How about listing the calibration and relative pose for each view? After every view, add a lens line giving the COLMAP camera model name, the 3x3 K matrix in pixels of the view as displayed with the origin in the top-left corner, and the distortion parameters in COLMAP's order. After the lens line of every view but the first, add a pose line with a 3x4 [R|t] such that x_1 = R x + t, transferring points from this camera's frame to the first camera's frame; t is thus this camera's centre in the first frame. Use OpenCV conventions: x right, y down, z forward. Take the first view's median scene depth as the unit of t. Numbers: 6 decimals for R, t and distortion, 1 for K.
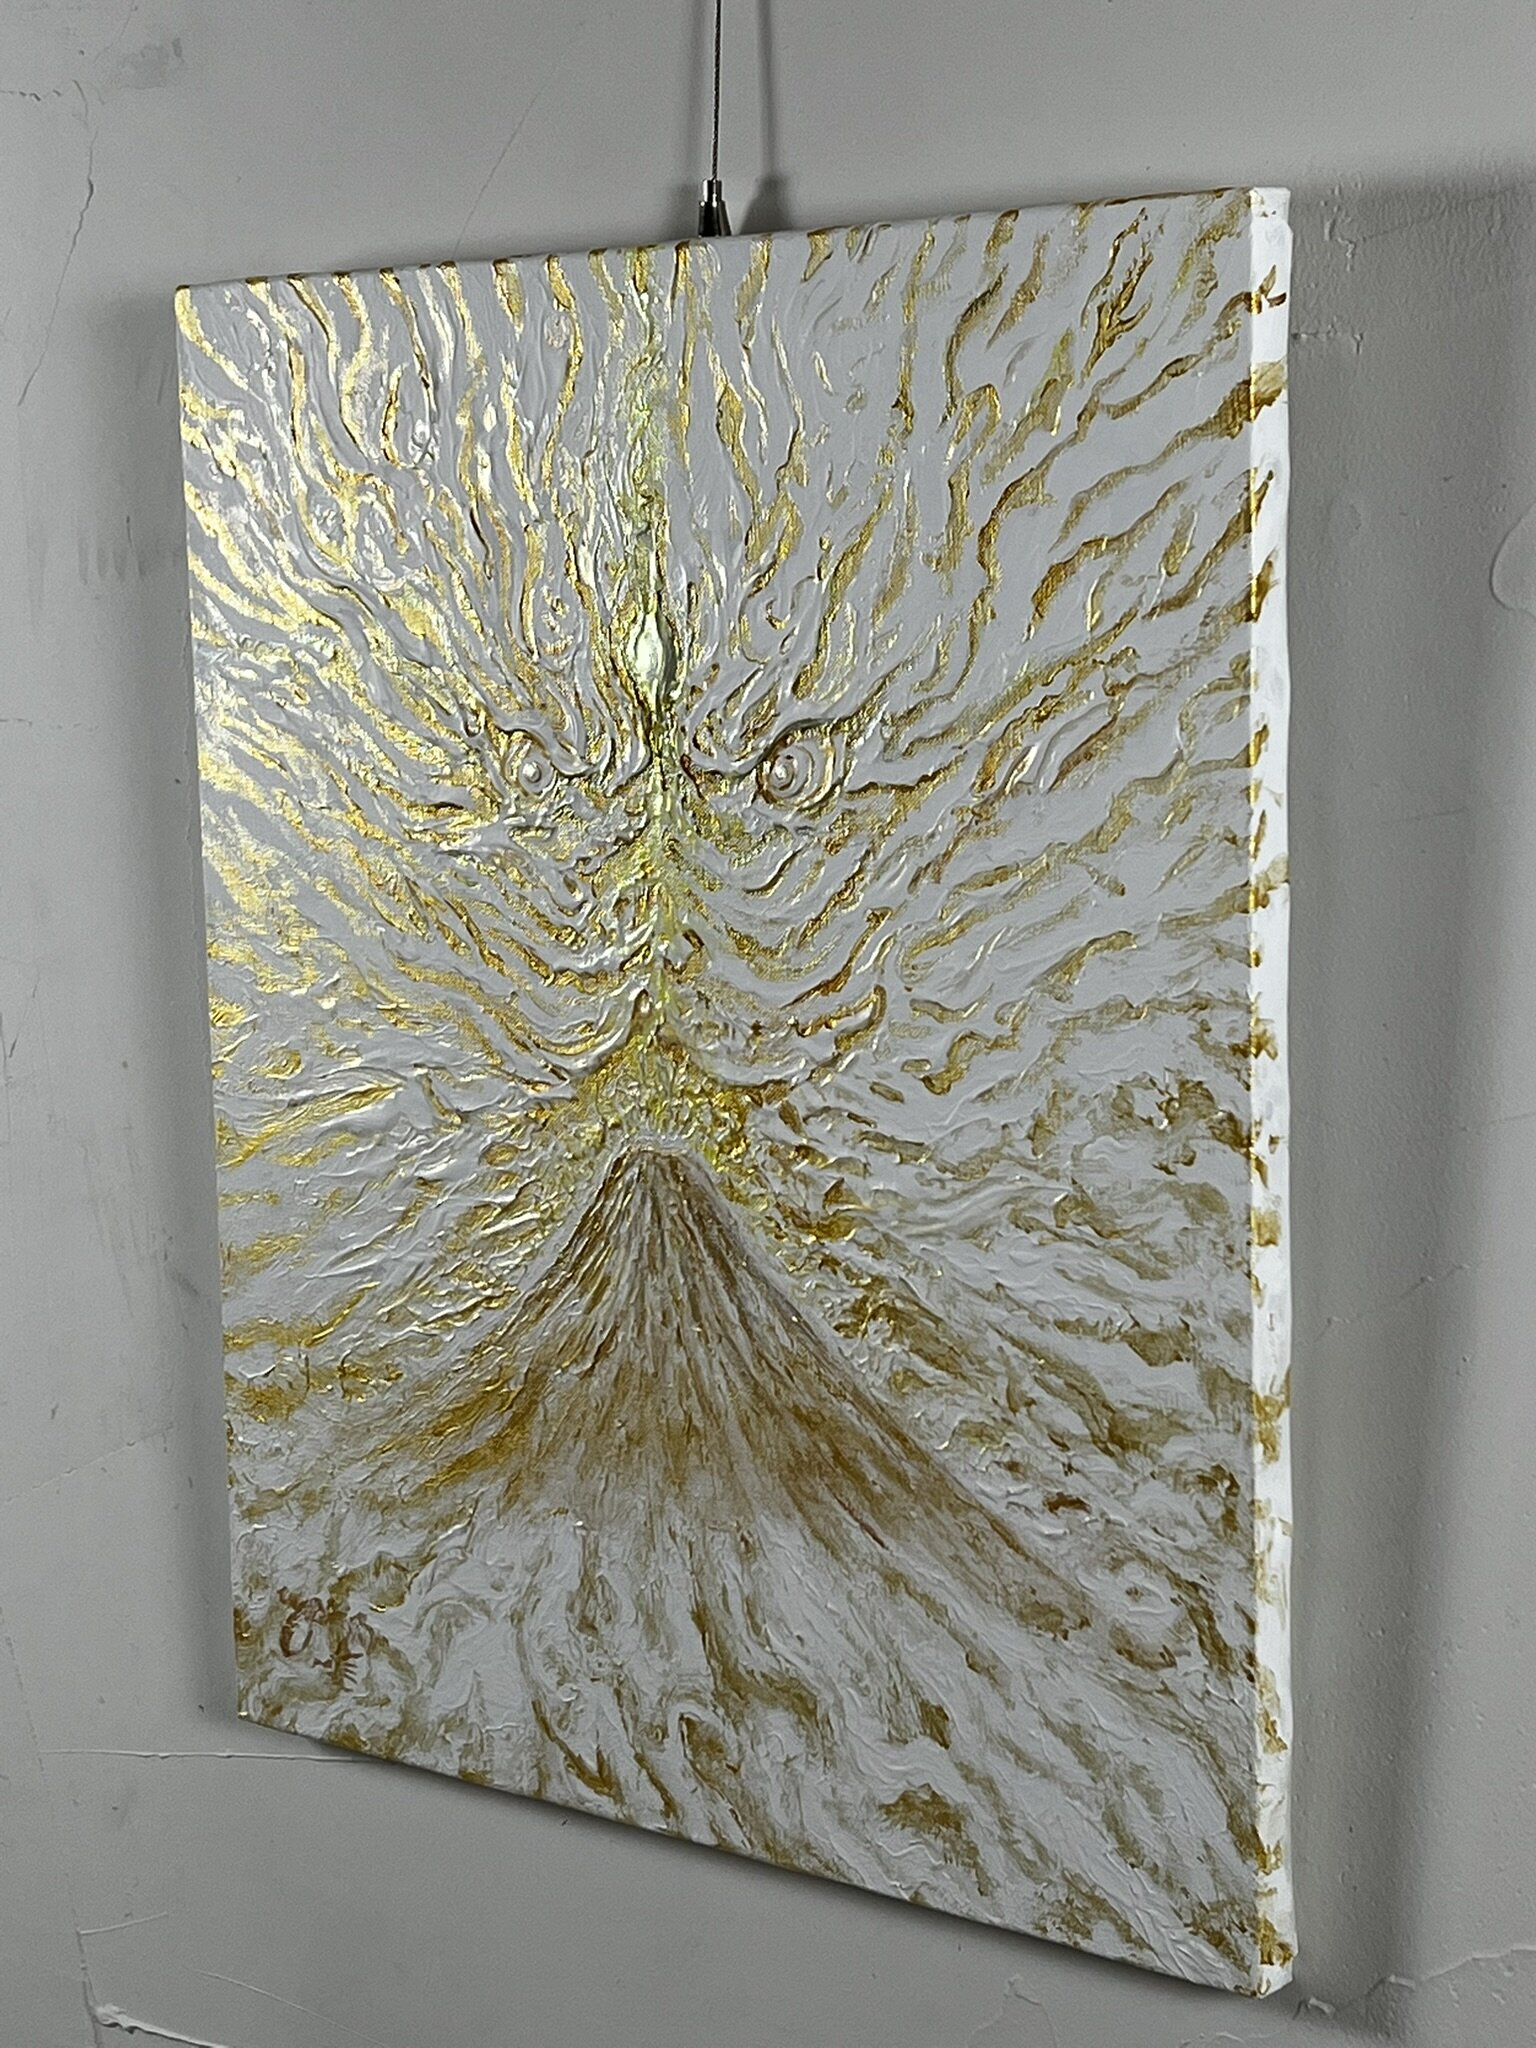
lens RADIAL K [[3648.7, 0, 846.7], [0, 3648.7, 1014.3], [0, 0, 1]] dist [0.171878, 0.000000]
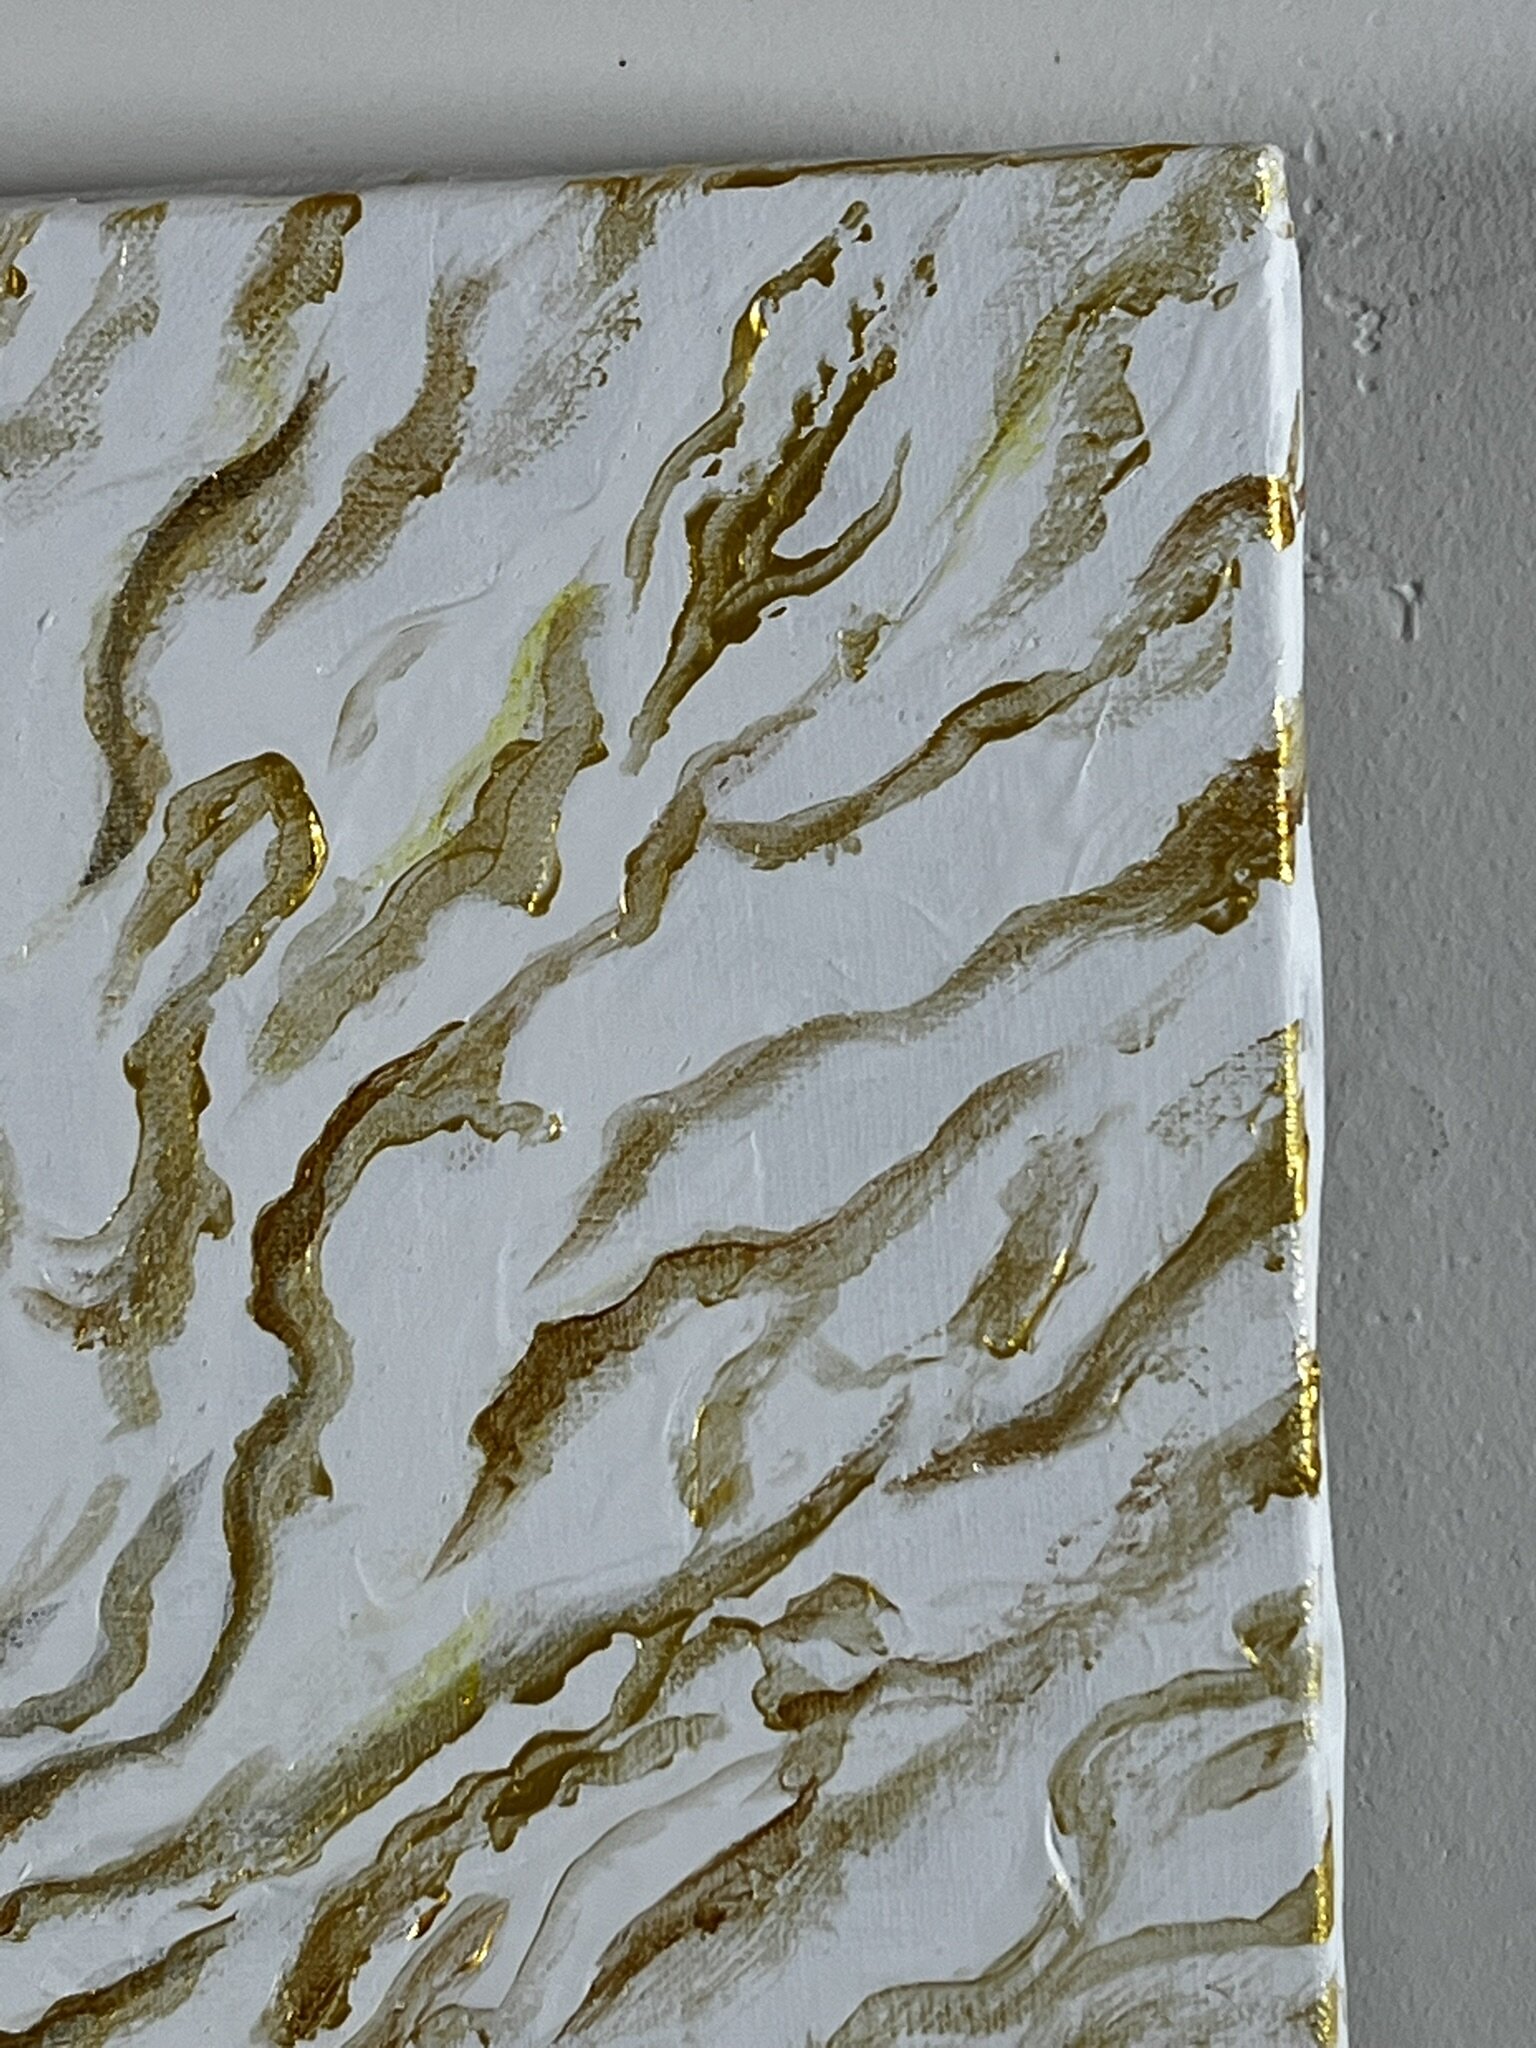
lens RADIAL K [[4669.6, 0, 853.1], [0, 4669.6, 1069.0], [0, 0, 1]] dist [0.205437, 0.000000]
pose [[0.854865, -0.083592, 0.512072, -0.117583], [0.091052, 0.995790, 0.010550, -0.139353], [-0.510798, 0.037606, 0.858878, 0.614187]]
